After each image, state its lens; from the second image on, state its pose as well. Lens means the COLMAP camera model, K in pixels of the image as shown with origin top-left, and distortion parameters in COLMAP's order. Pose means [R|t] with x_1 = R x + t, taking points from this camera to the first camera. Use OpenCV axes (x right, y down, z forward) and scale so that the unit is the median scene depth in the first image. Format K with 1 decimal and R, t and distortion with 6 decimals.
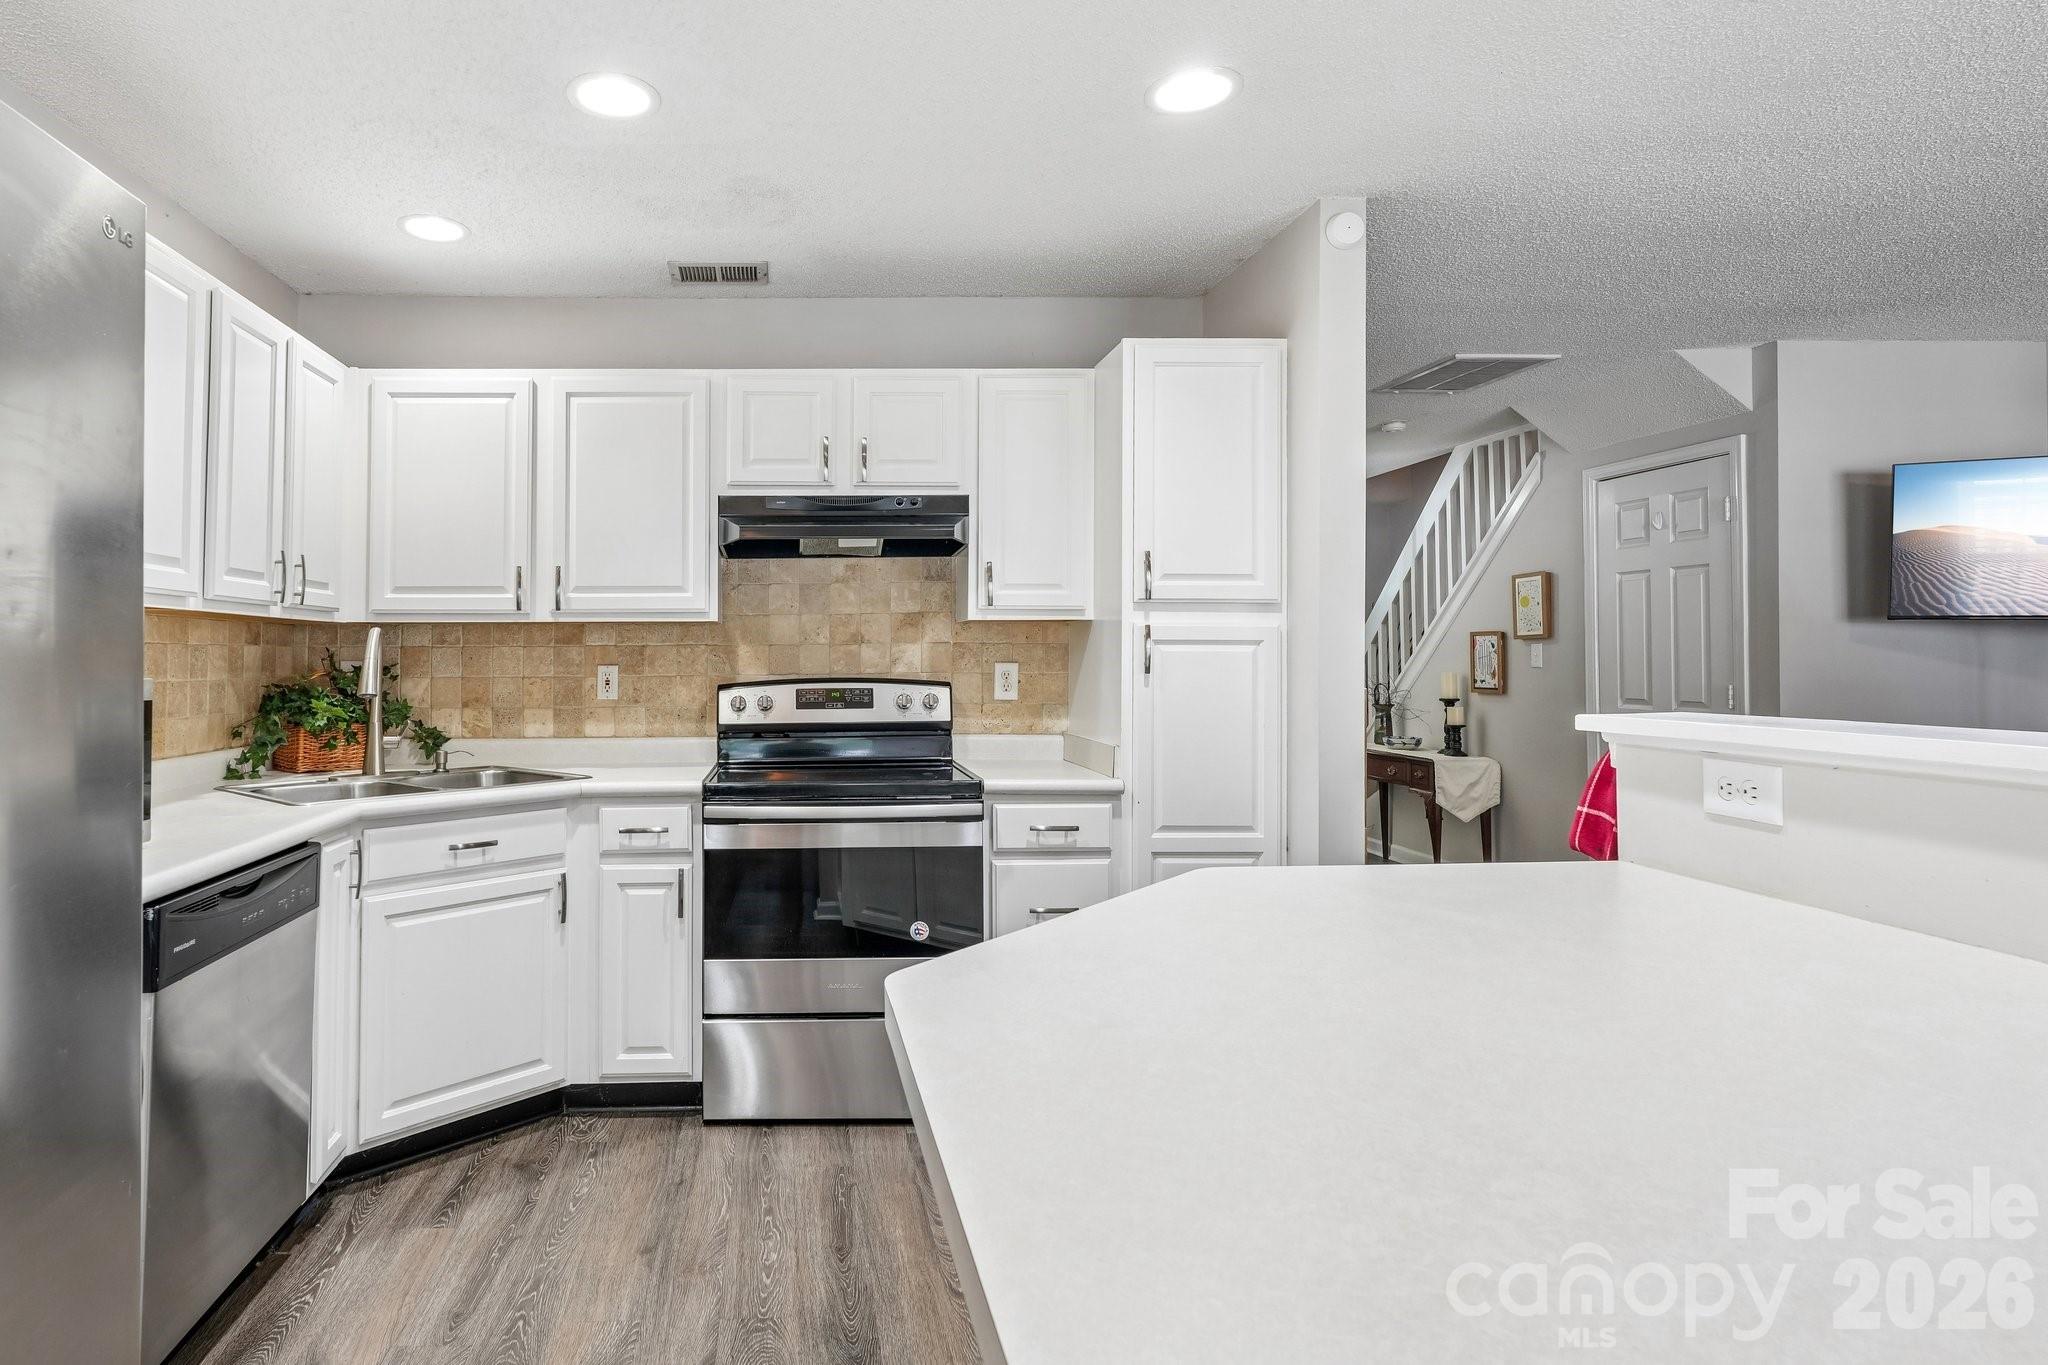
lens RADIAL K [[1109.7, 0, 787.3], [0, 1109.7, 640.8], [0, 0, 1]] dist [-0.003029, -0.000815]
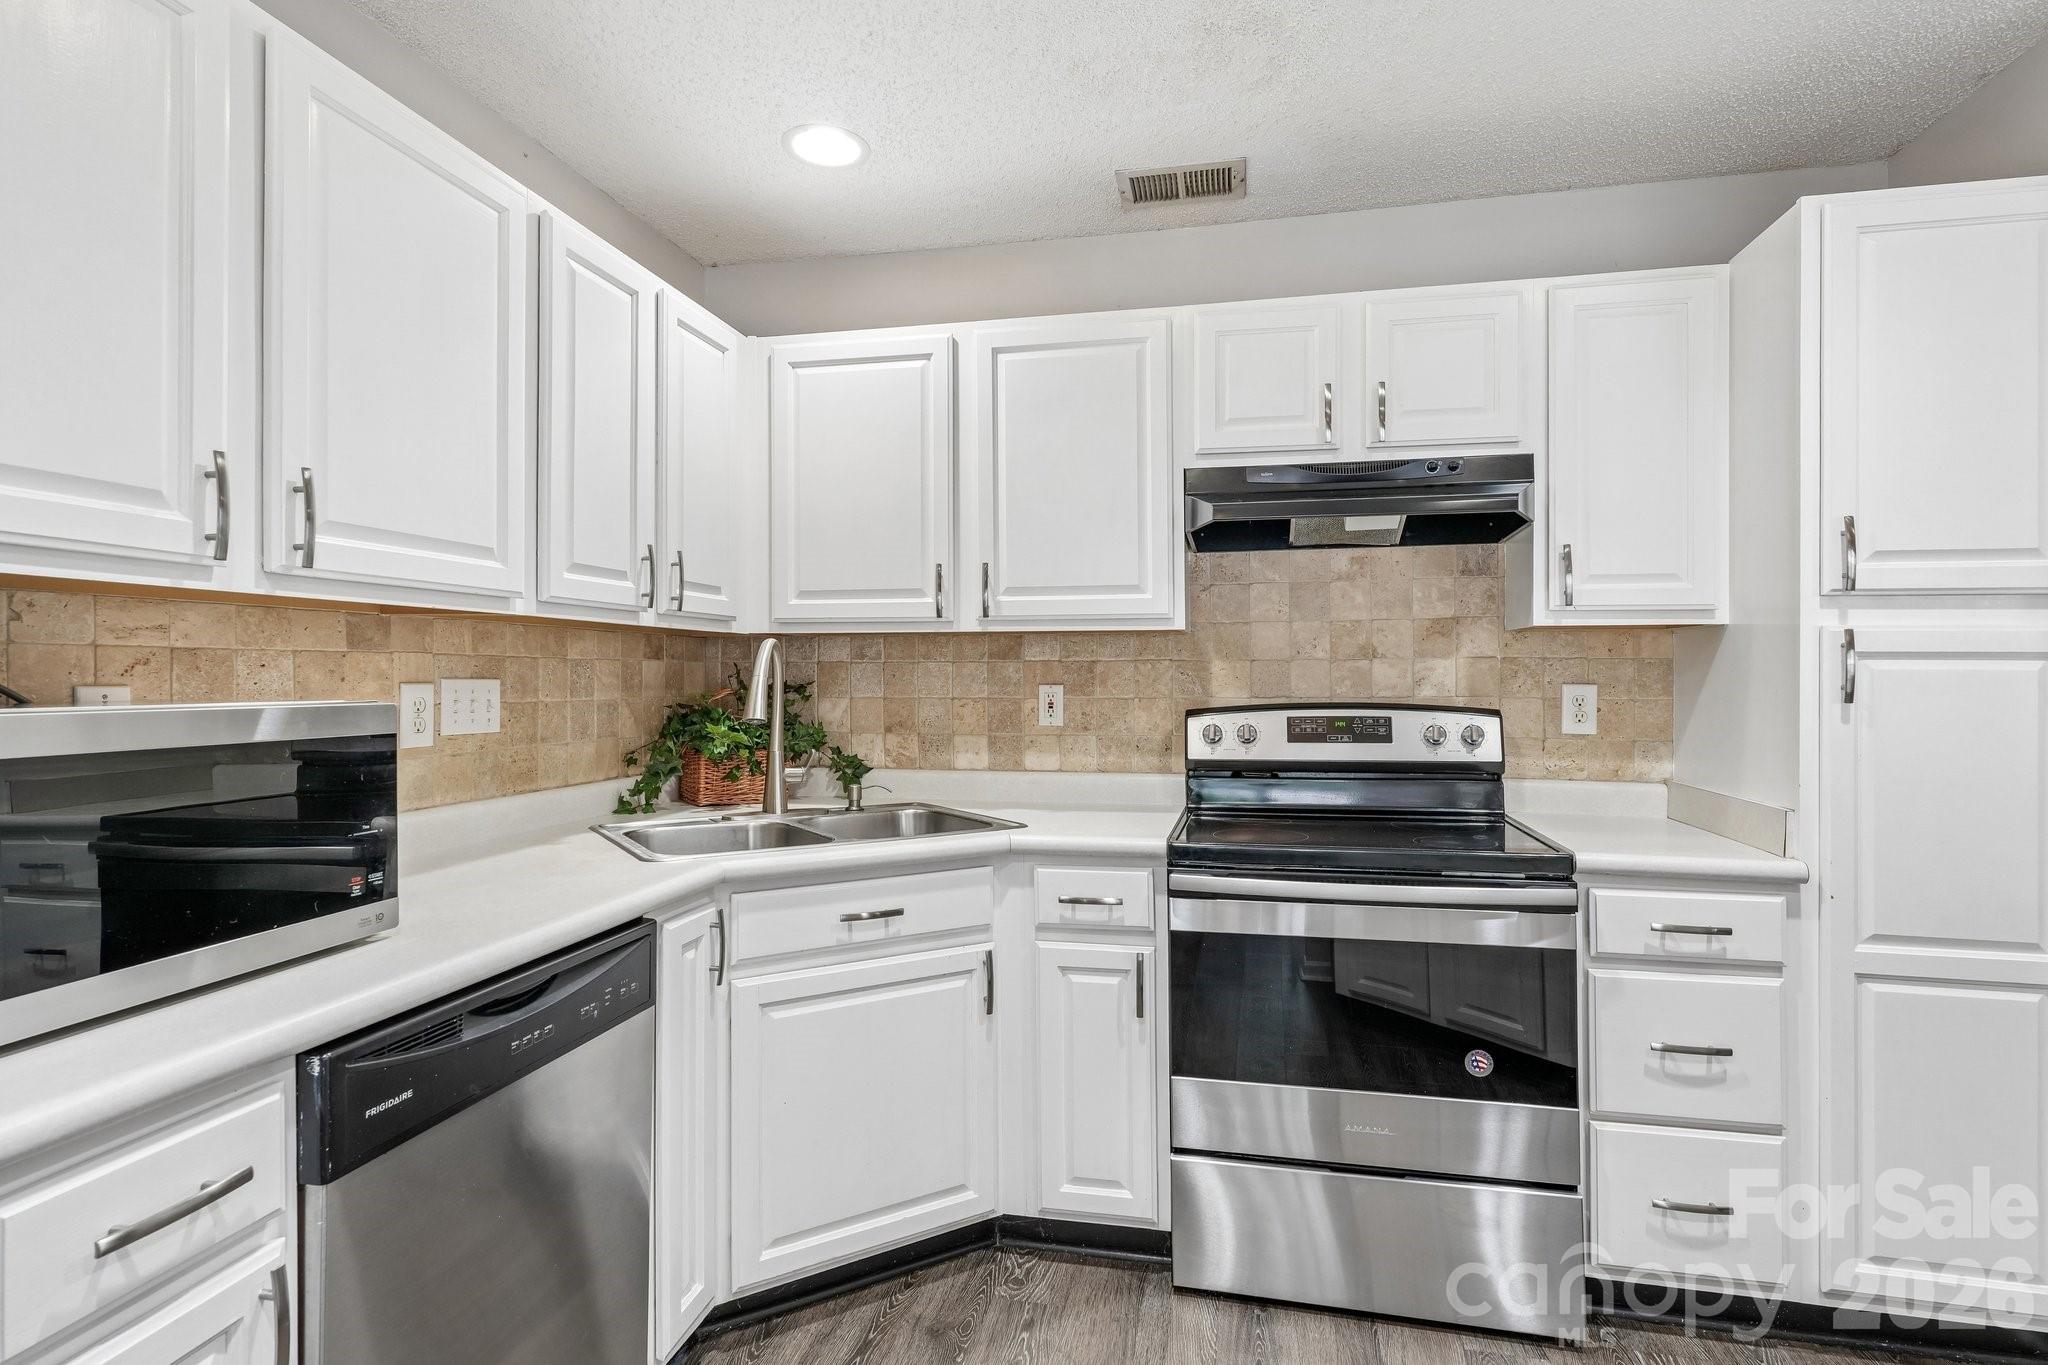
lens RADIAL K [[1129.7, 0, 967.9], [0, 1129.7, 593.0], [0, 0, 1]] dist [0.003912, 0.000427]
pose [[0.968590, -0.014414, -0.248244, -0.012875], [0.000245, 0.998373, -0.057014, 0.002130], [0.248662, 0.055163, 0.967018, 0.191567]]
